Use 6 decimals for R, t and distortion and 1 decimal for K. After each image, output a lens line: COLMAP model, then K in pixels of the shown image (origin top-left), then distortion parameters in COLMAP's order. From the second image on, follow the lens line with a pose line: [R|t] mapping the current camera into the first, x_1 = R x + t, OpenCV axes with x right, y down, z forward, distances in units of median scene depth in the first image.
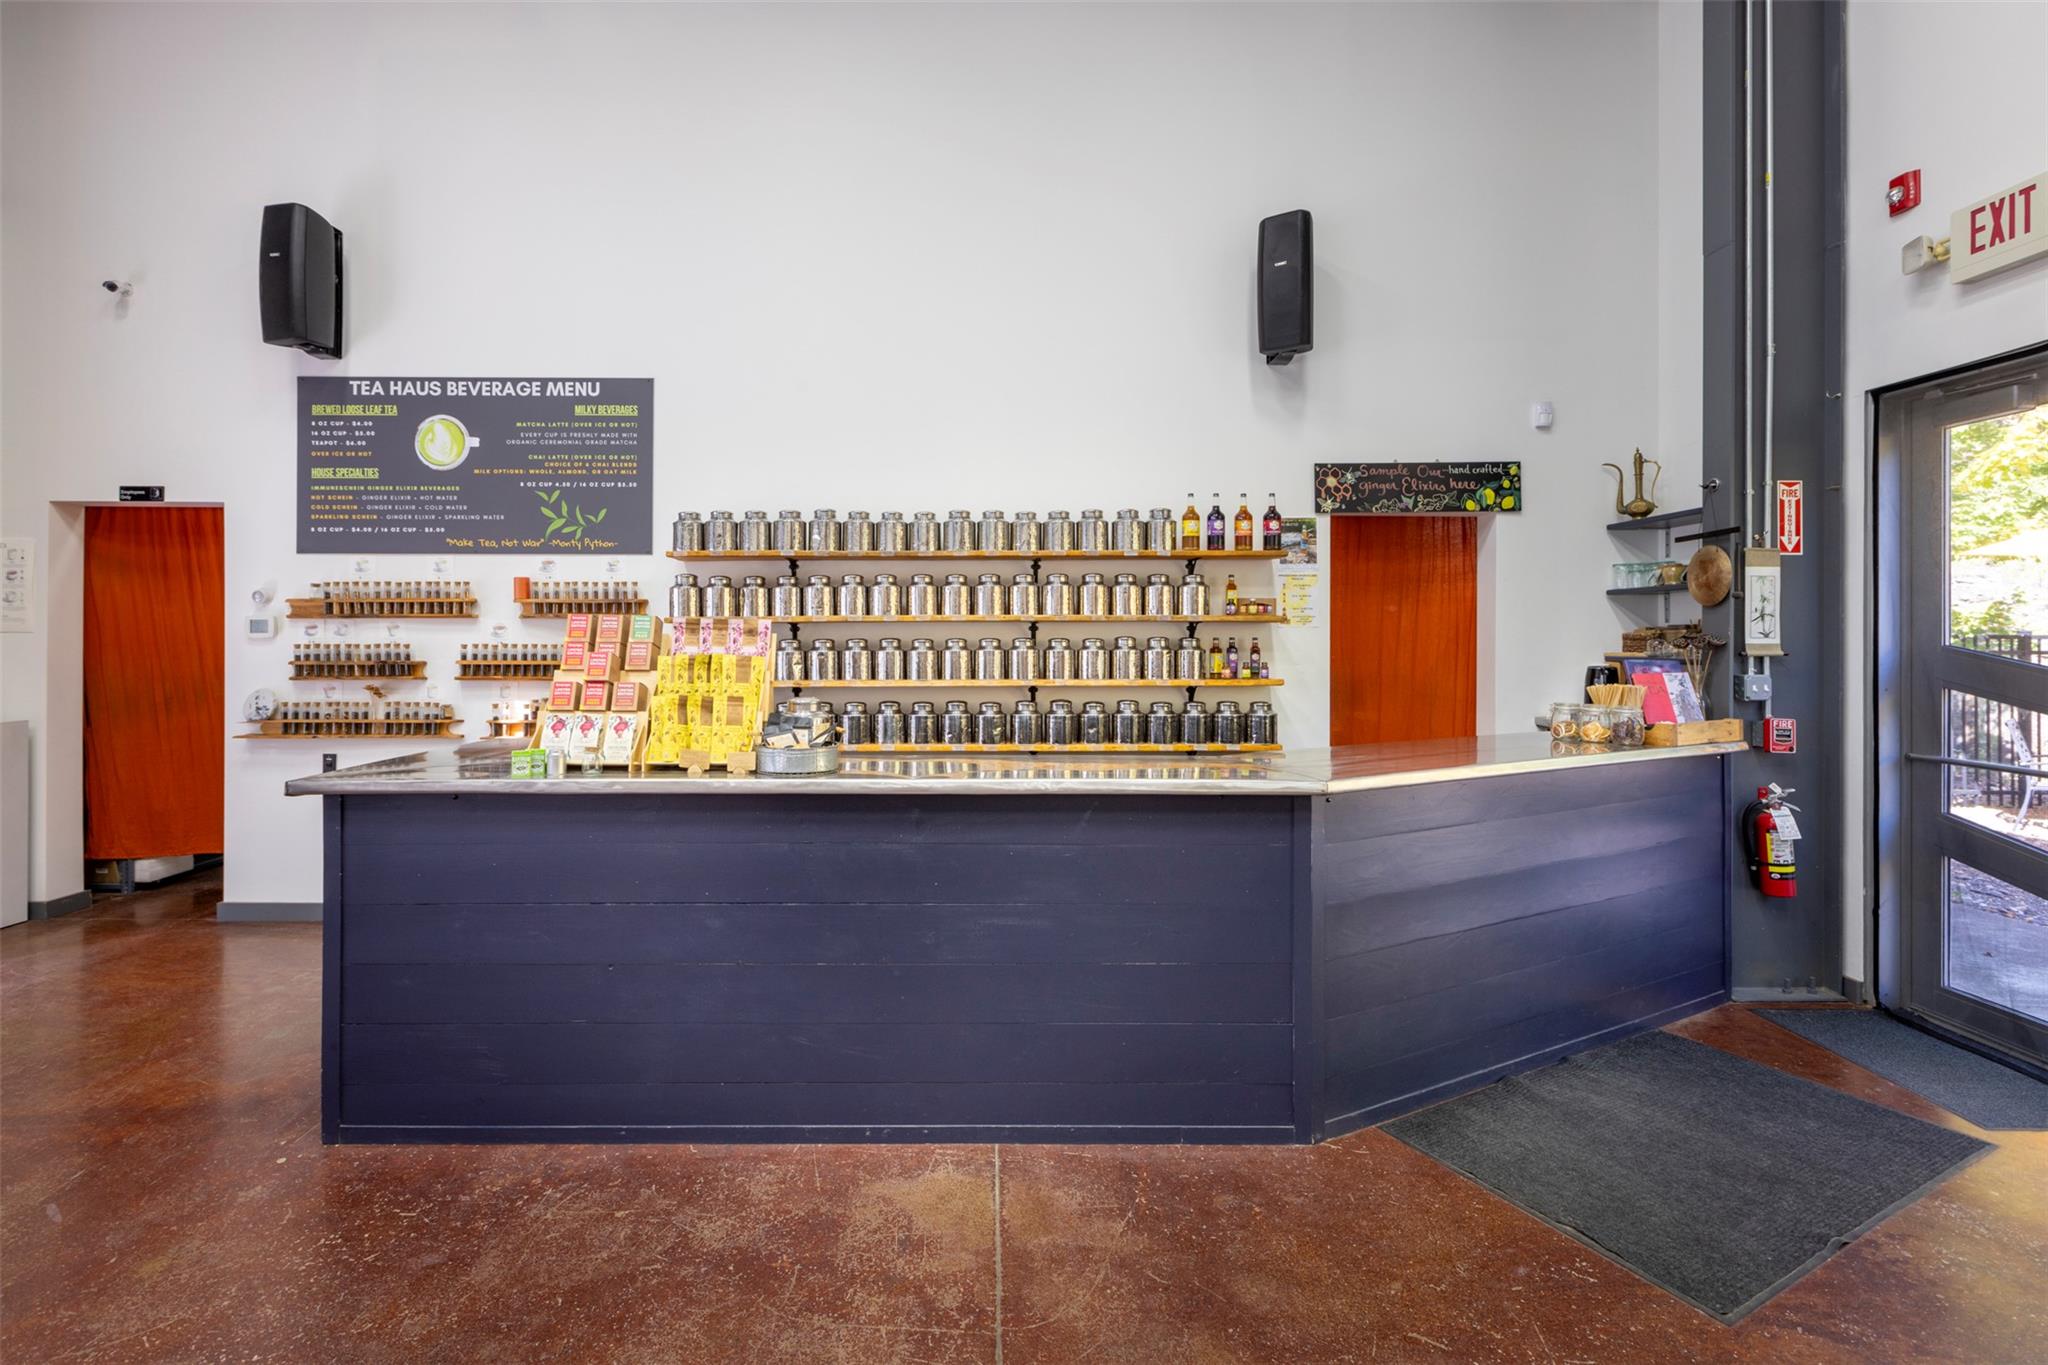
lens RADIAL K [[927.0, 0, 1020.8], [0, 927.0, 635.0], [0, 0, 1]] dist [-0.004499, -0.000784]
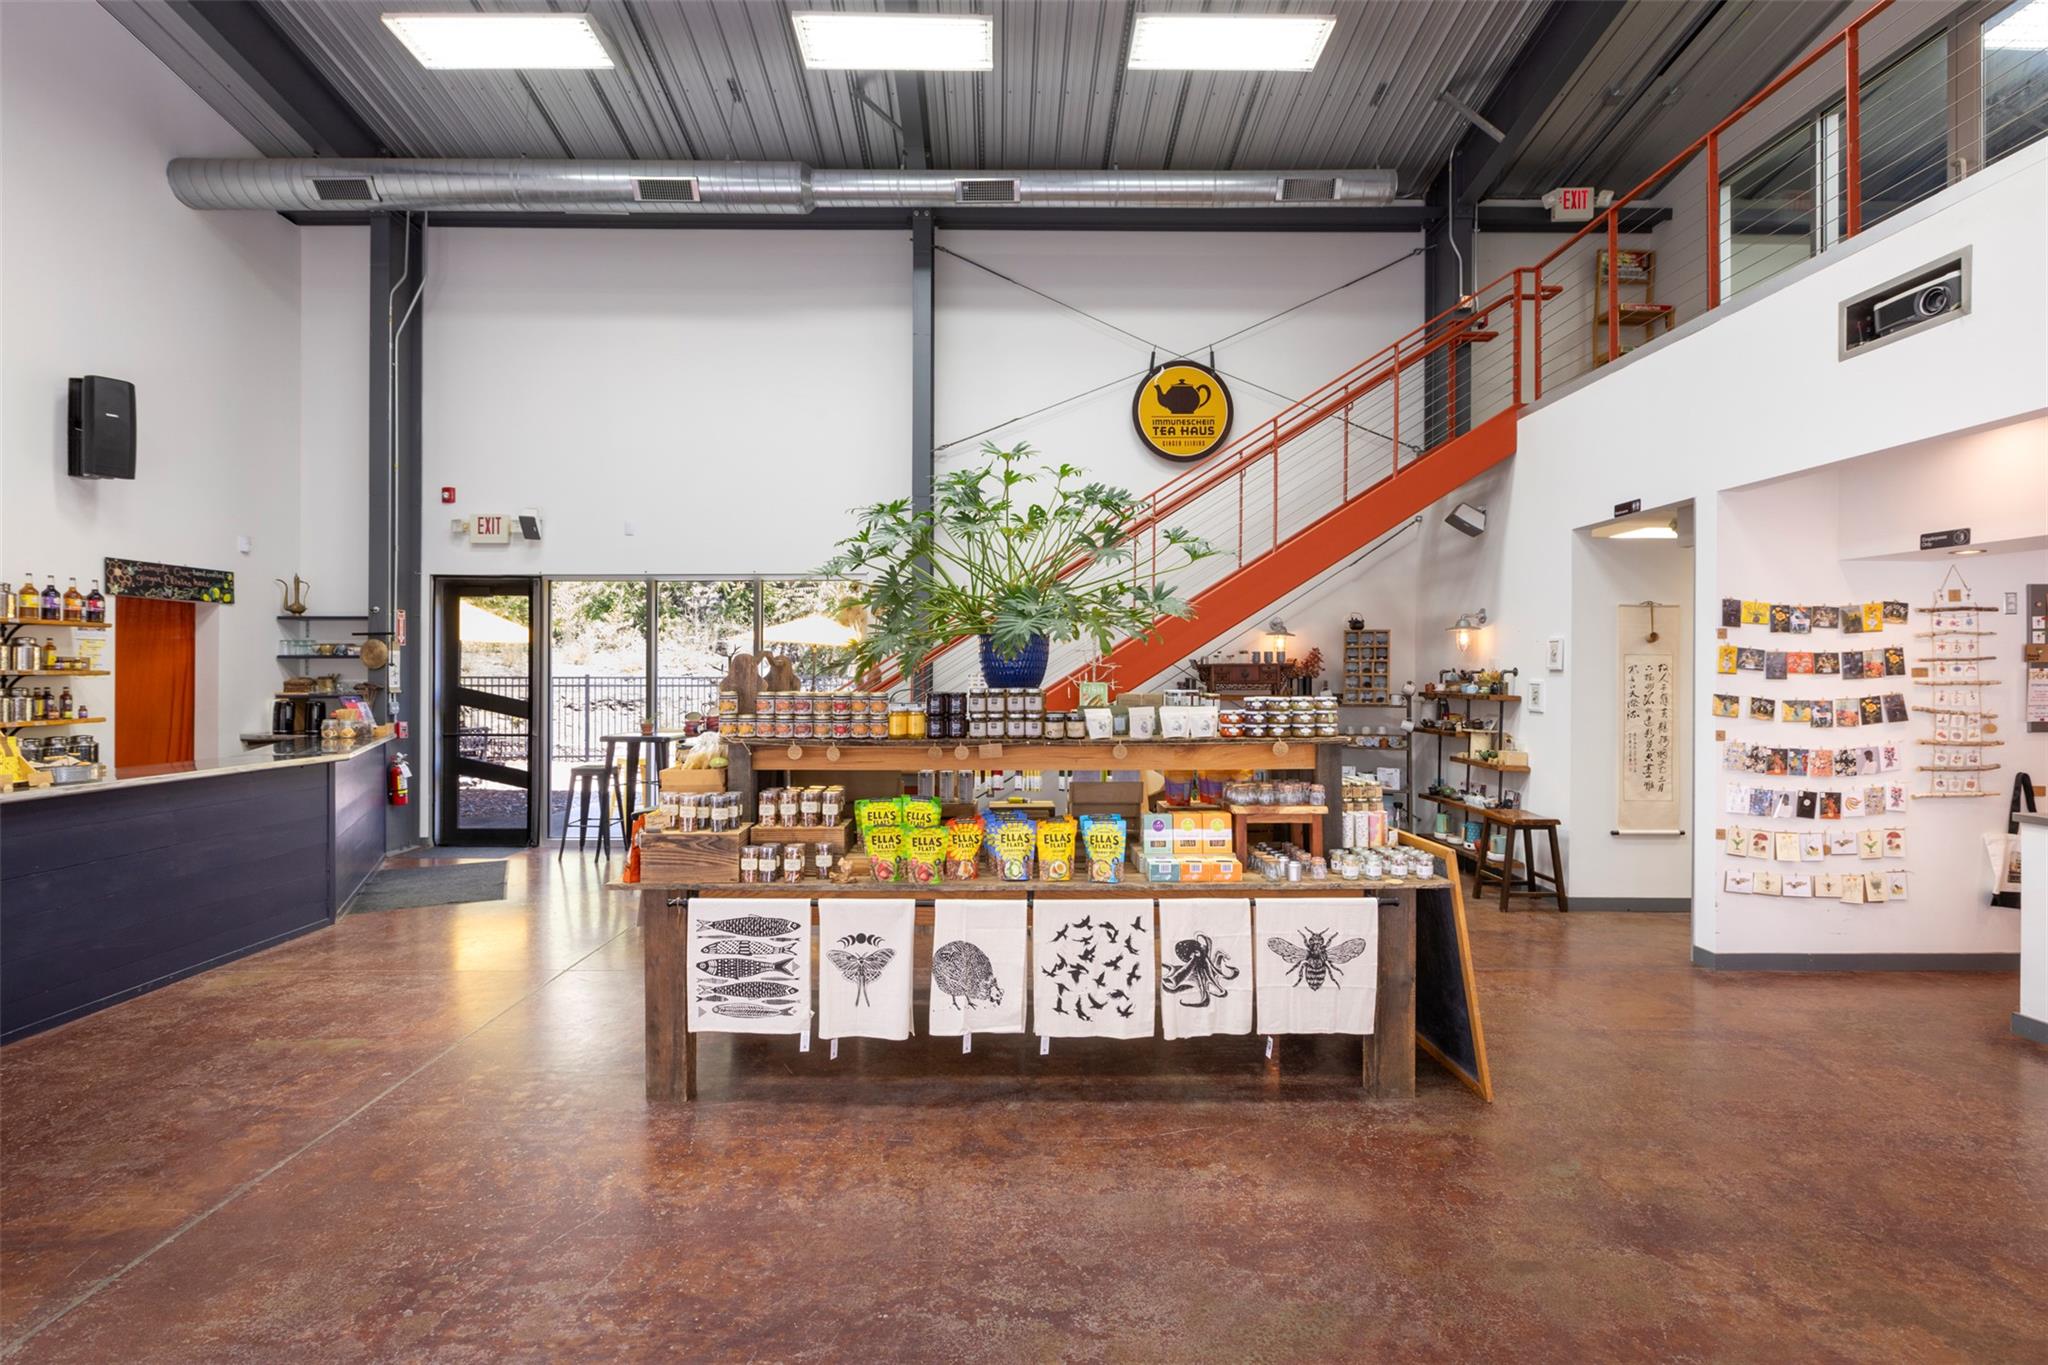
lens RADIAL K [[927.0, 0, 1015.6], [0, 927.0, 675.1], [0, 0, 1]] dist [-0.004499, -0.000784]
pose [[-0.005488, -0.000667, 0.999985, -1.035822], [-0.008357, 0.999965, 0.000621, -0.025058], [-0.999950, -0.008354, -0.005493, -0.320896]]
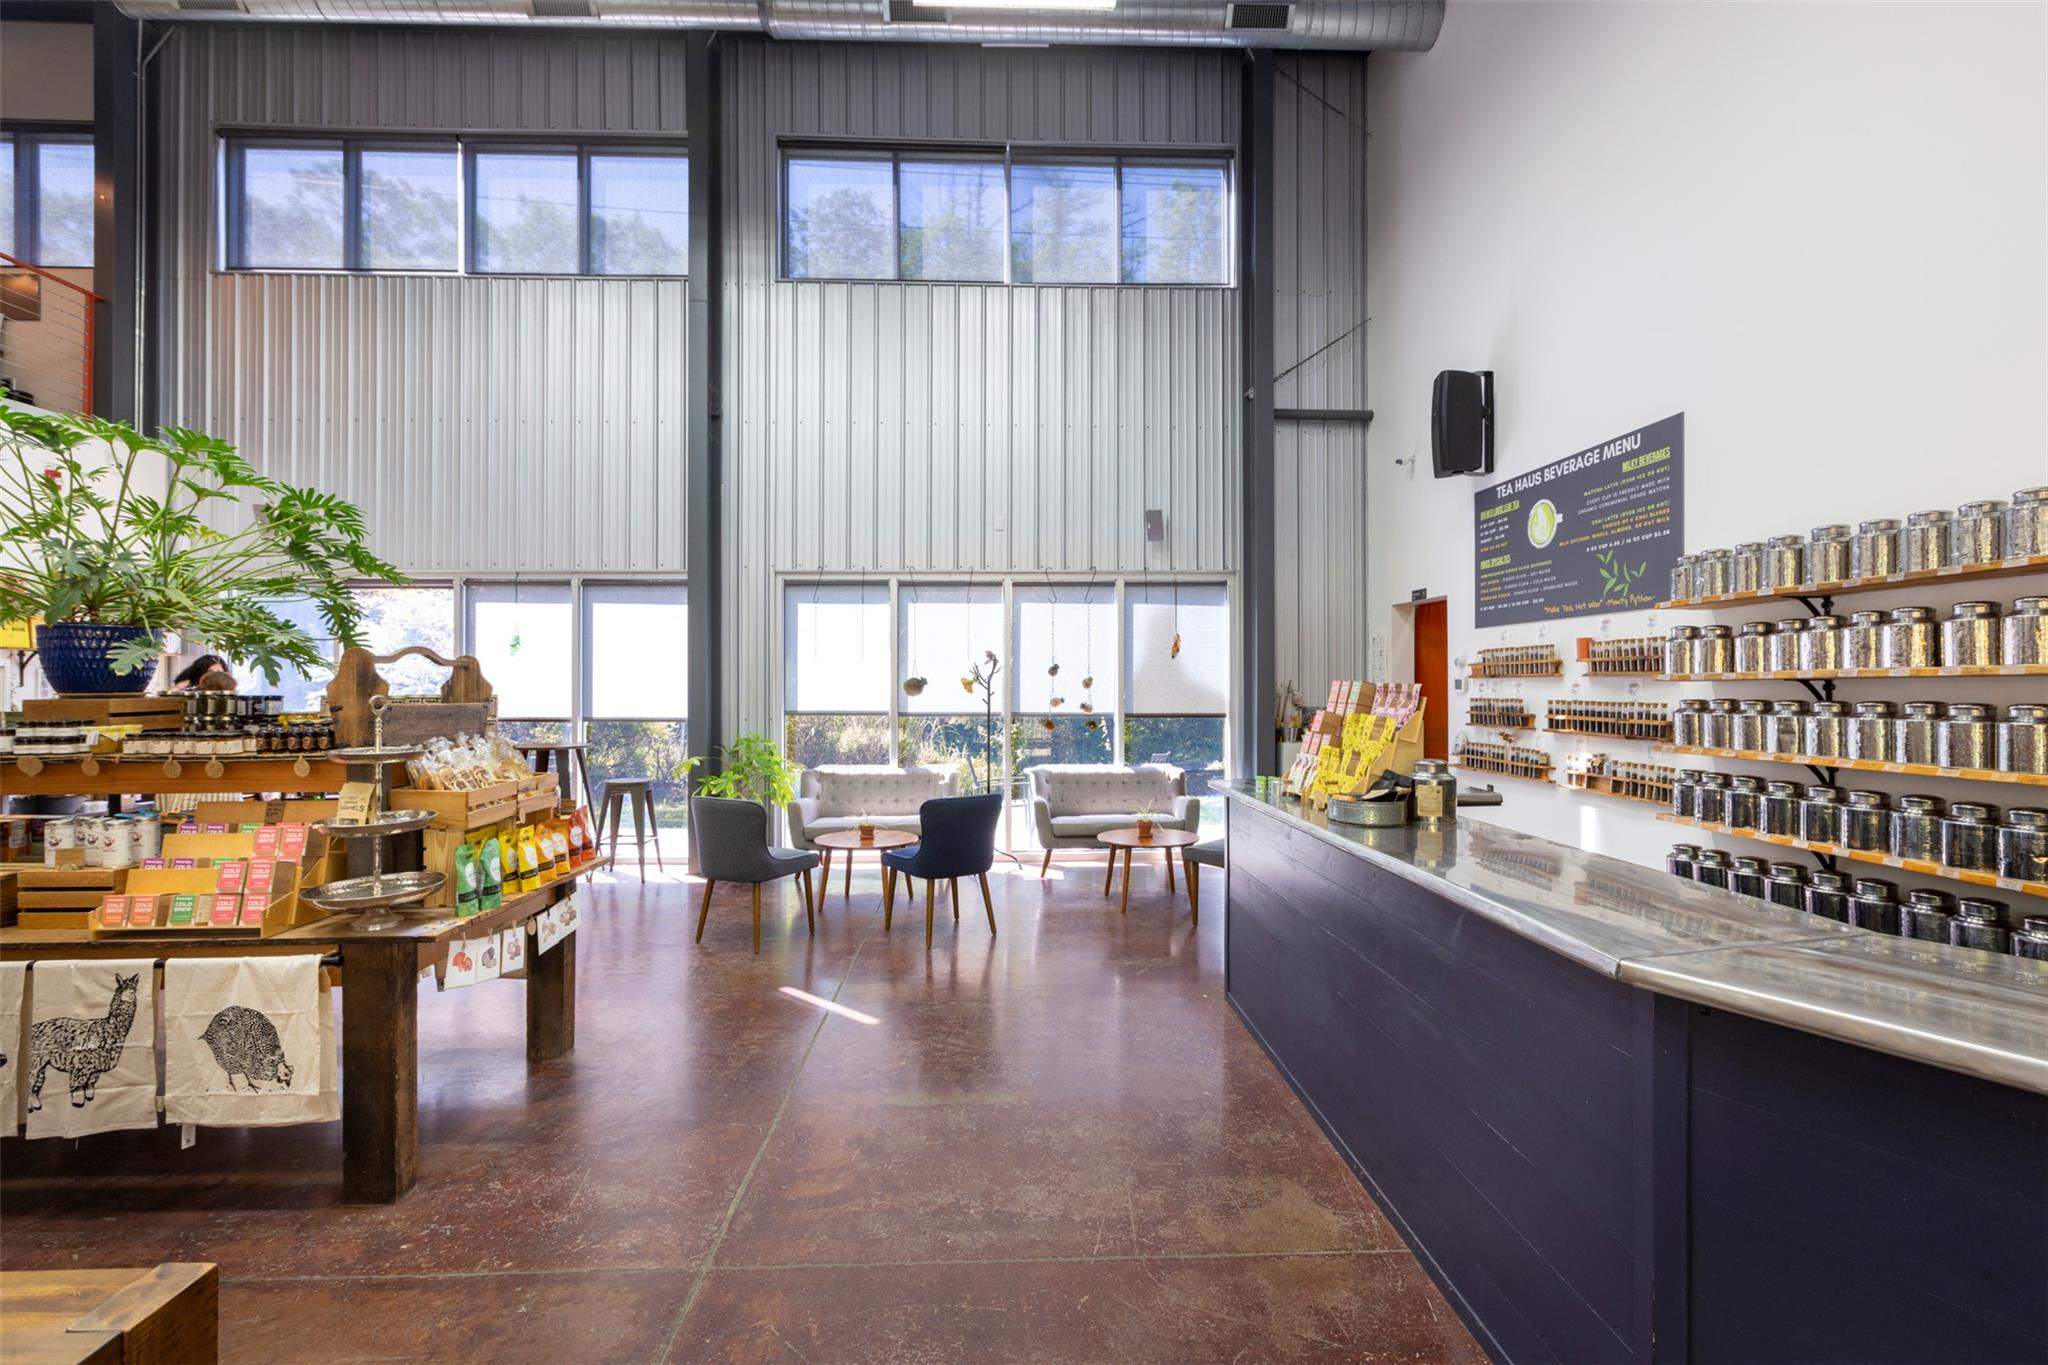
lens RADIAL K [[927.0, 0, 1032.3], [0, 927.0, 679.2], [0, 0, 1]] dist [-0.004499, -0.000784]
pose [[0.026630, -0.007056, -0.999620, 0.507834], [0.006827, 0.999953, -0.006877, -0.011777], [0.999622, -0.006641, 0.026677, 0.338203]]
